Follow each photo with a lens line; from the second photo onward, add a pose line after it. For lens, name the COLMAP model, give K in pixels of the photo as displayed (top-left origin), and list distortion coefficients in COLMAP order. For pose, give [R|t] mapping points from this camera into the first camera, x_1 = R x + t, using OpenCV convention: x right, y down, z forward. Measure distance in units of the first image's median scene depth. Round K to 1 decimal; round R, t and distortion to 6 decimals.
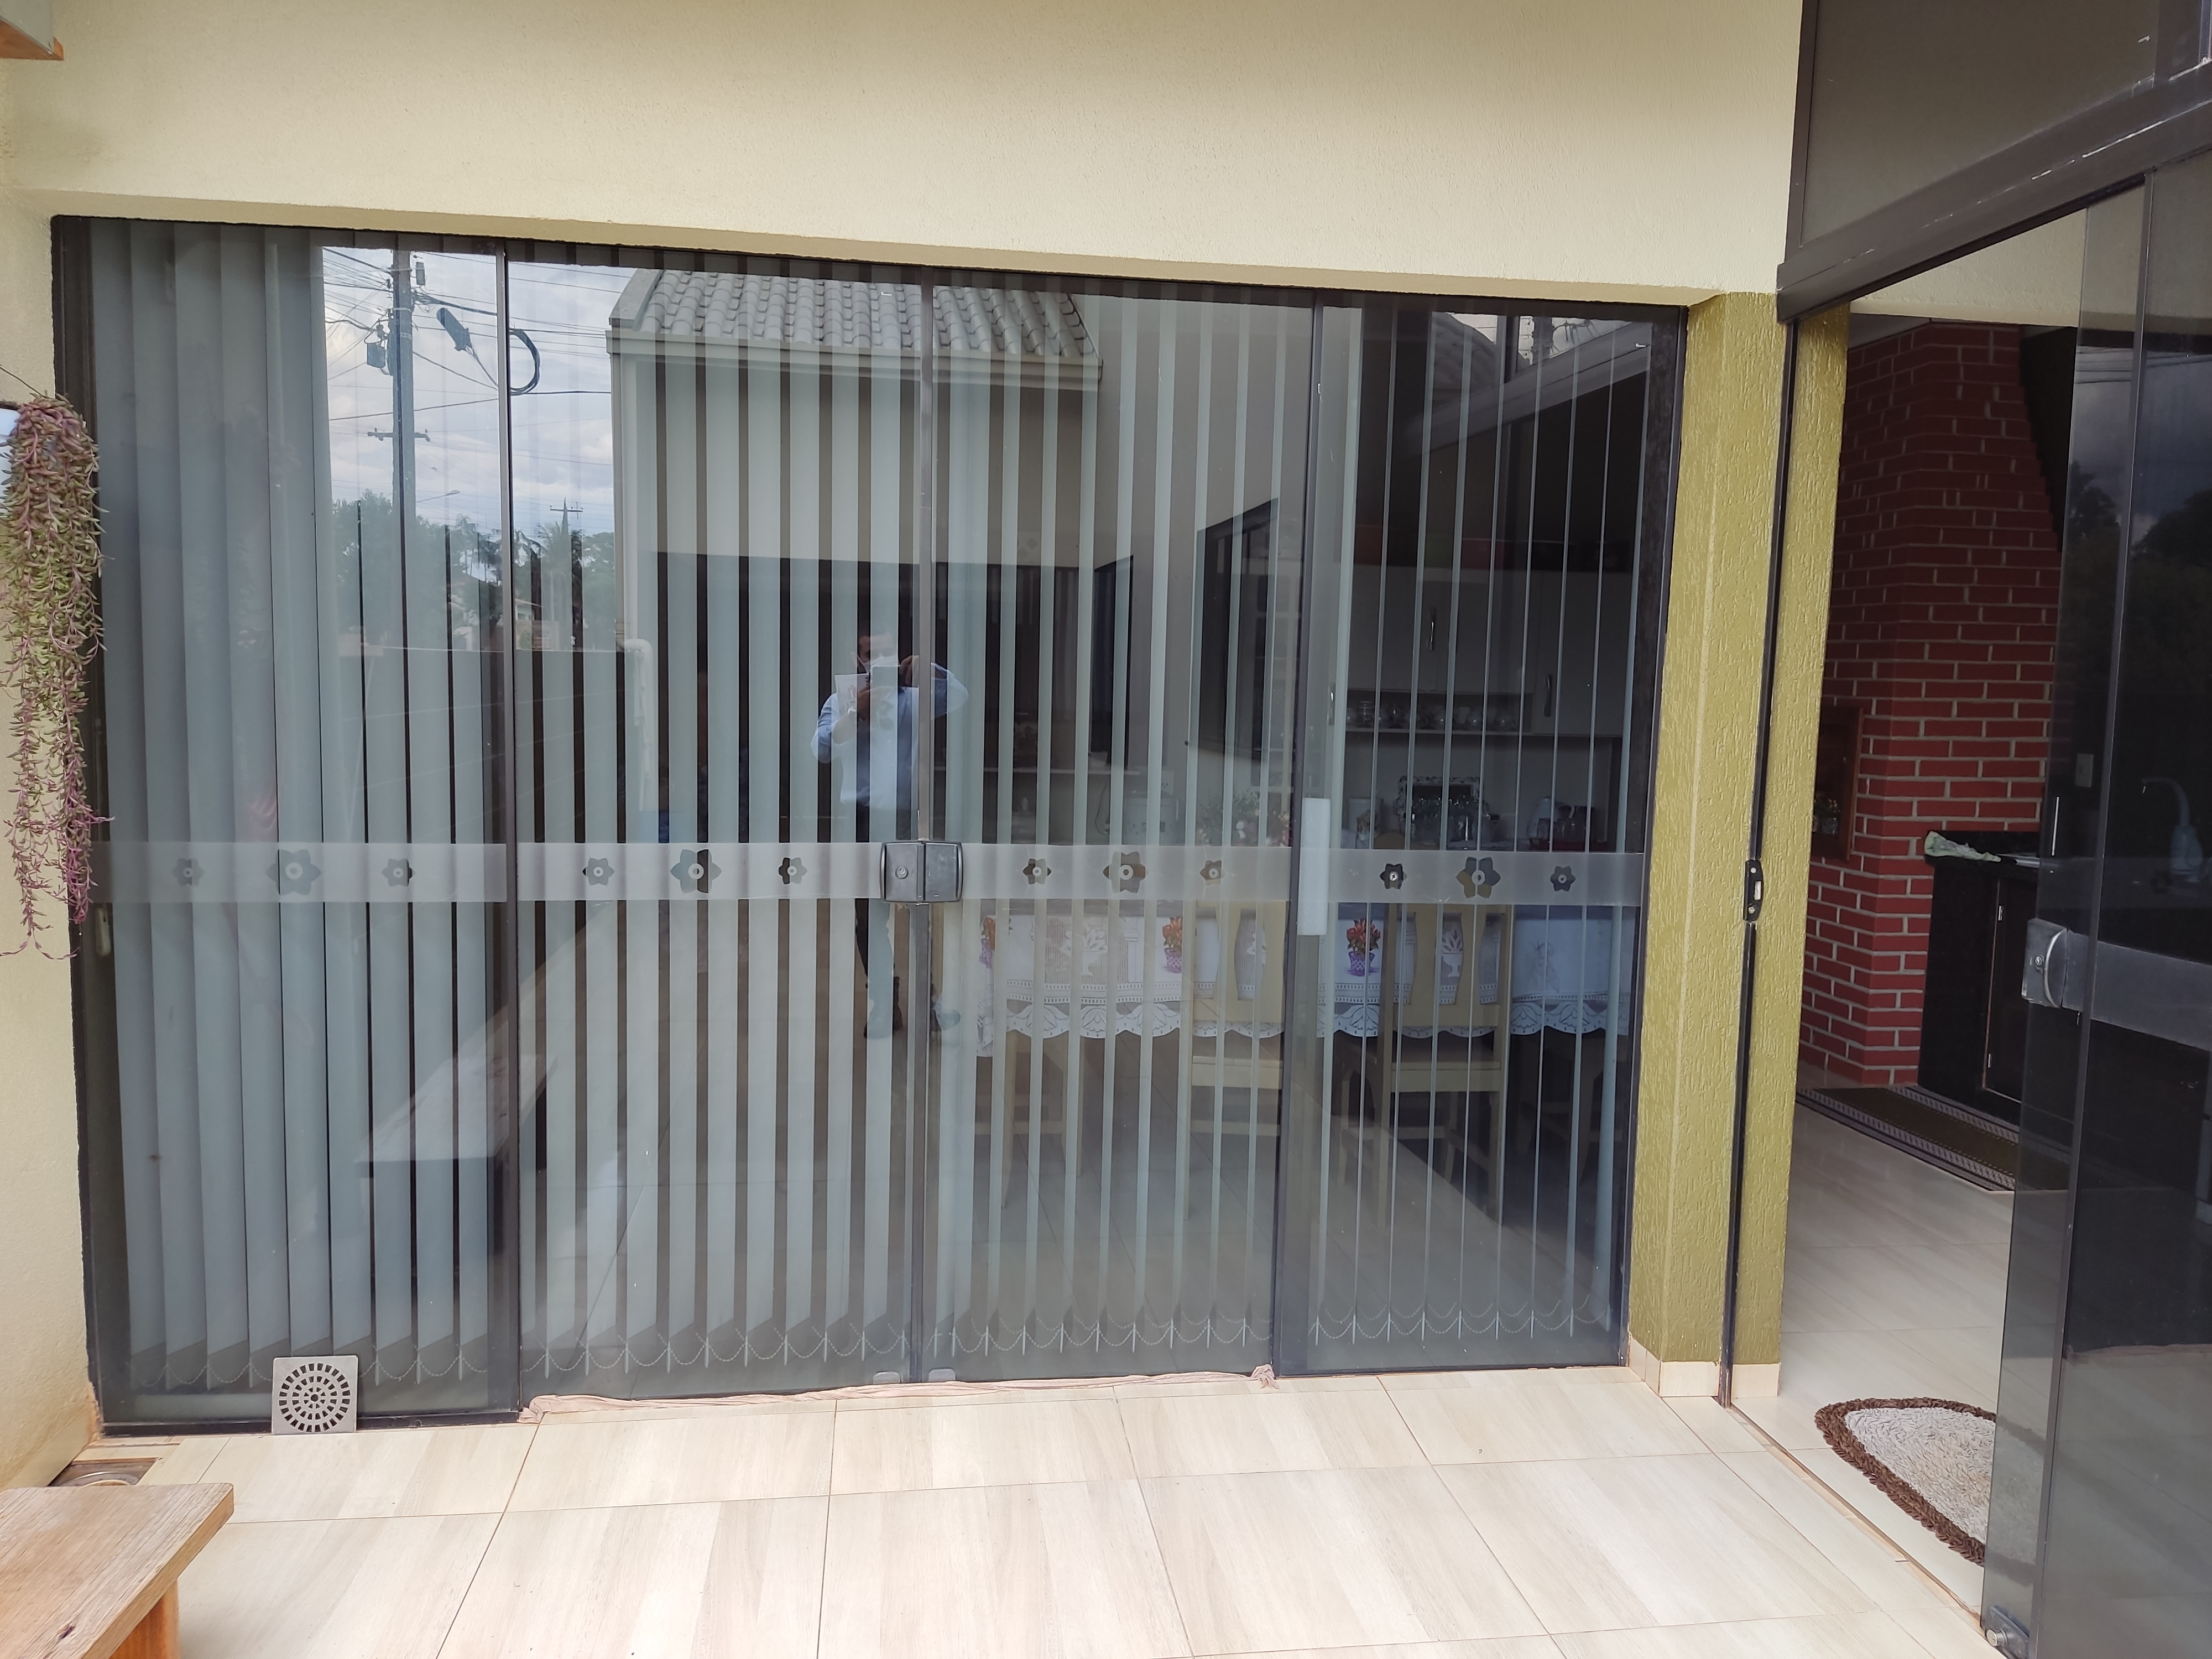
lens RADIAL K [[1643.5, 0, 1104.3], [0, 1643.5, 841.1], [0, 0, 1]] dist [0.143012, -0.211242]
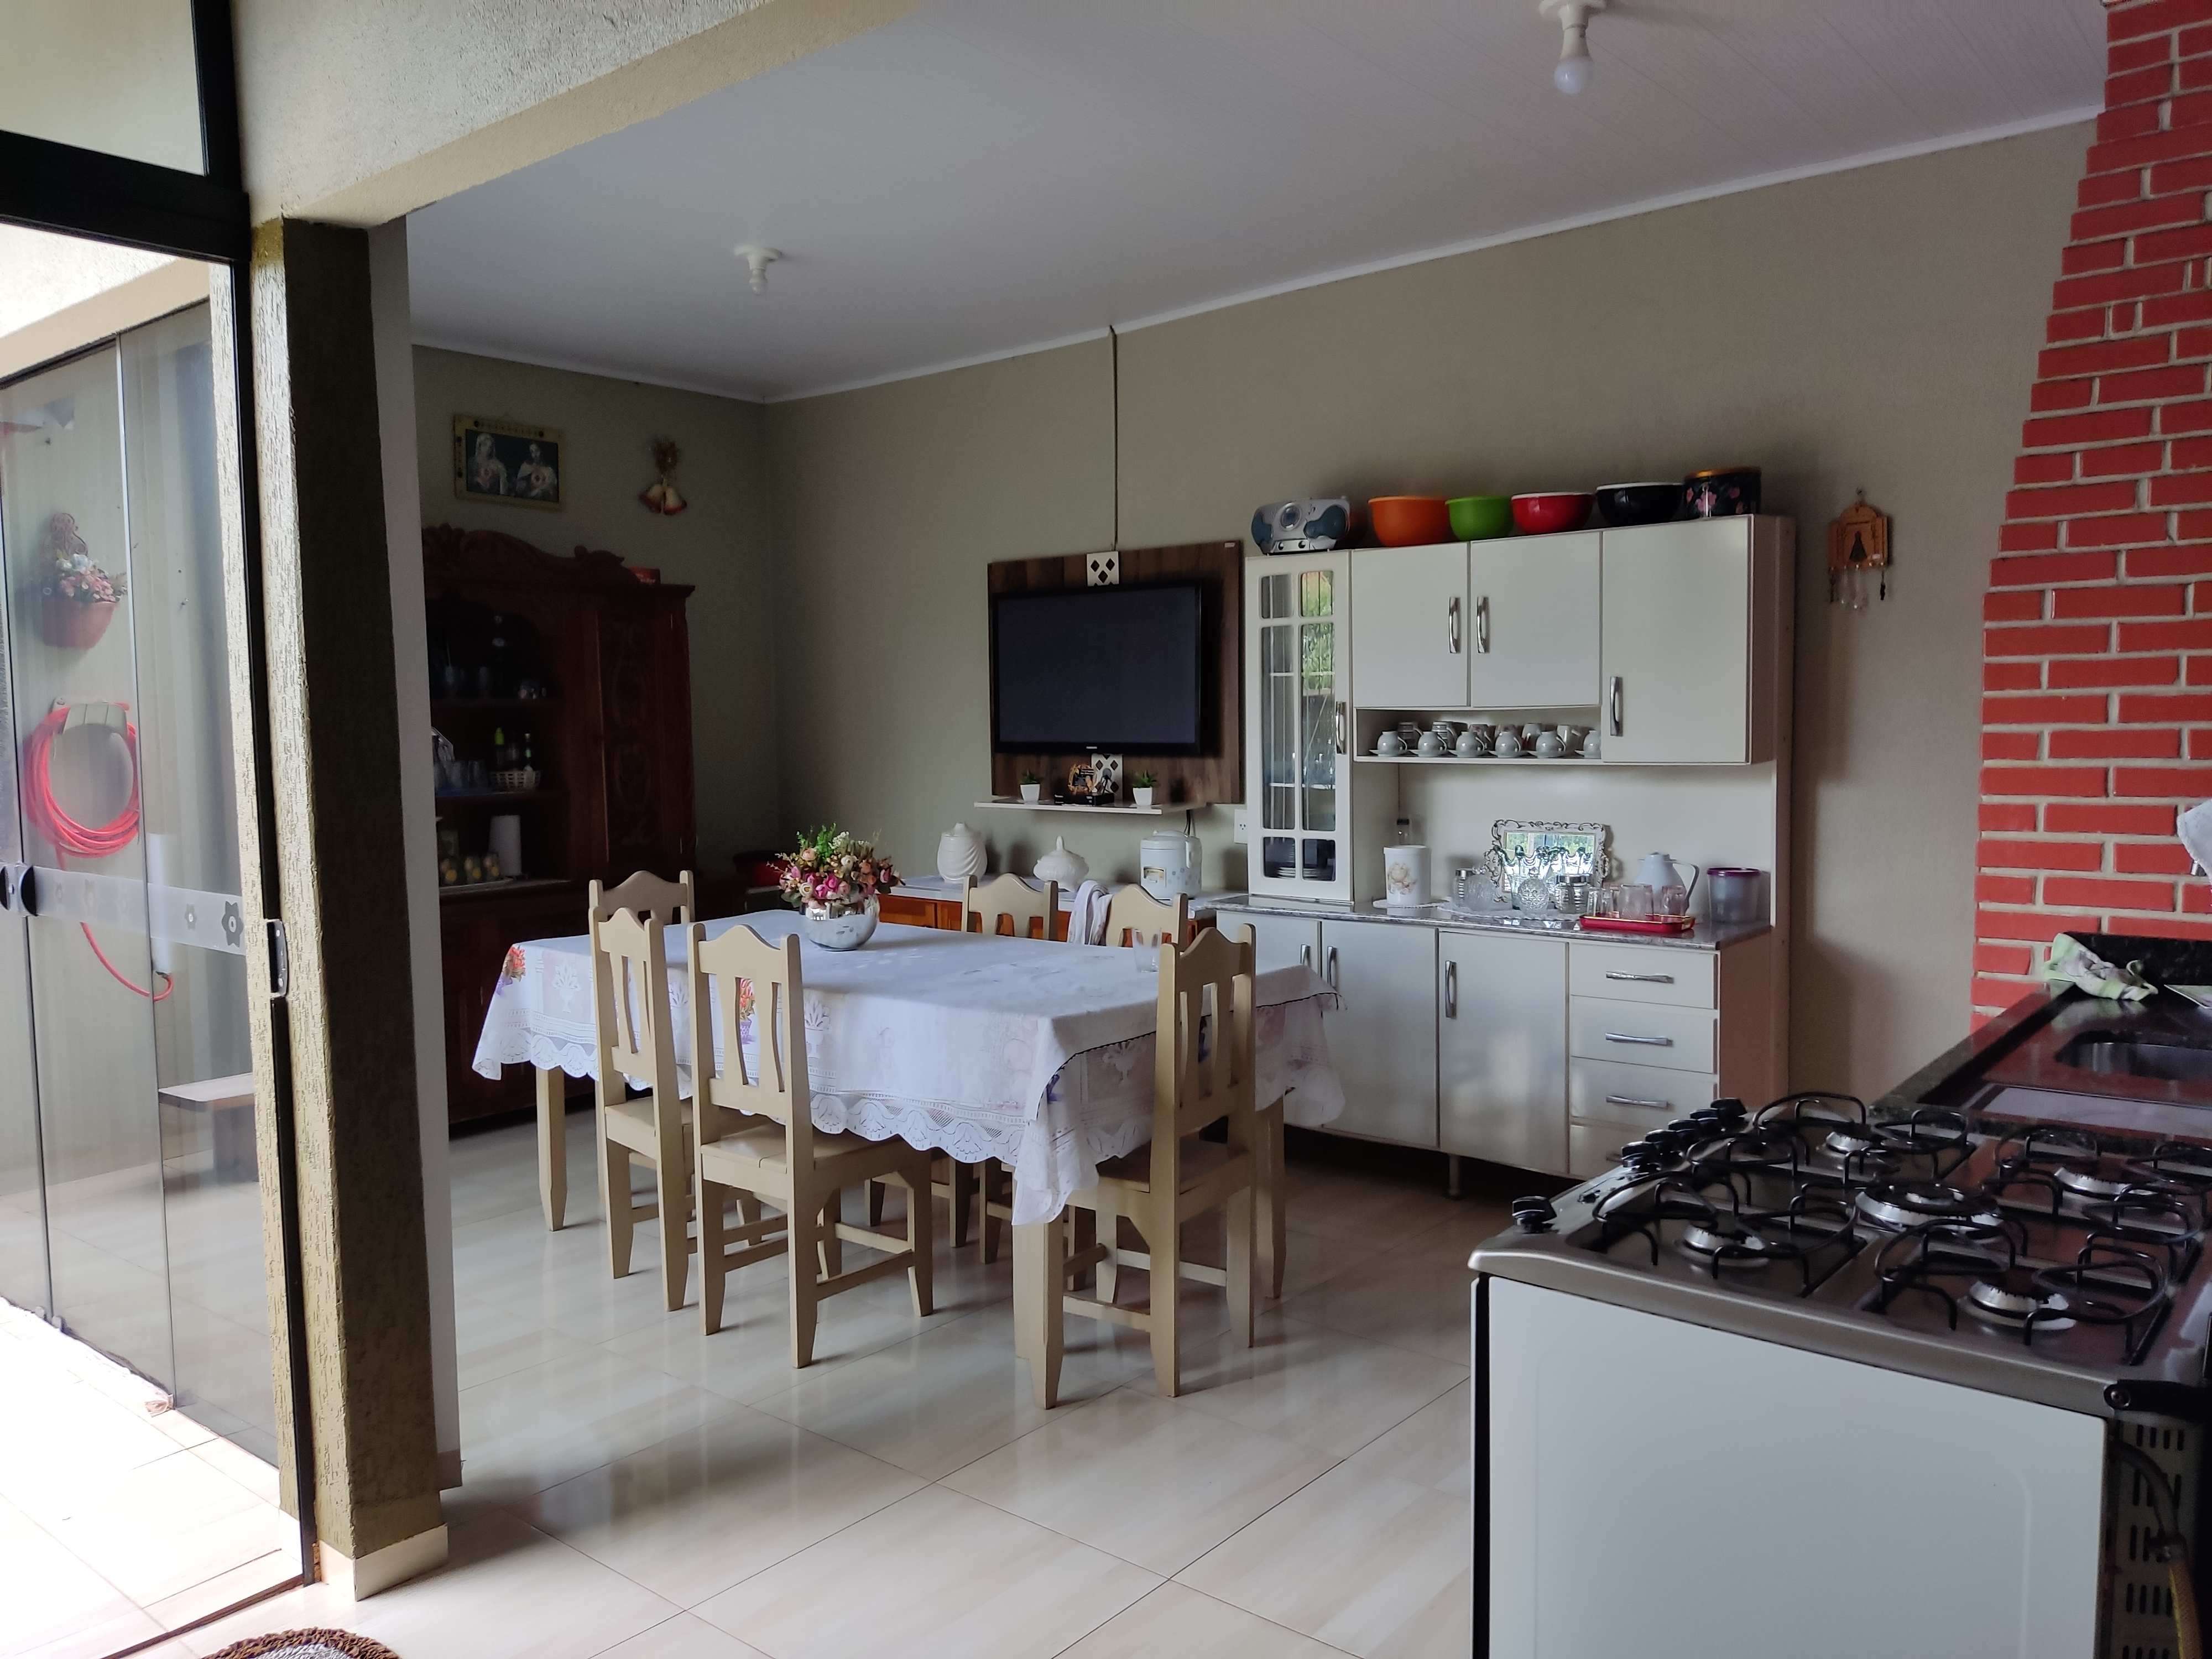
lens RADIAL K [[1643.5, 0, 1104.3], [0, 1643.5, 841.1], [0, 0, 1]] dist [0.143012, -0.211242]
pose [[0.671904, 0.025272, -0.740207, 0.686337], [-0.043128, 0.999057, -0.005039, -0.019705], [0.739381, 0.035310, 0.672360, 0.404574]]
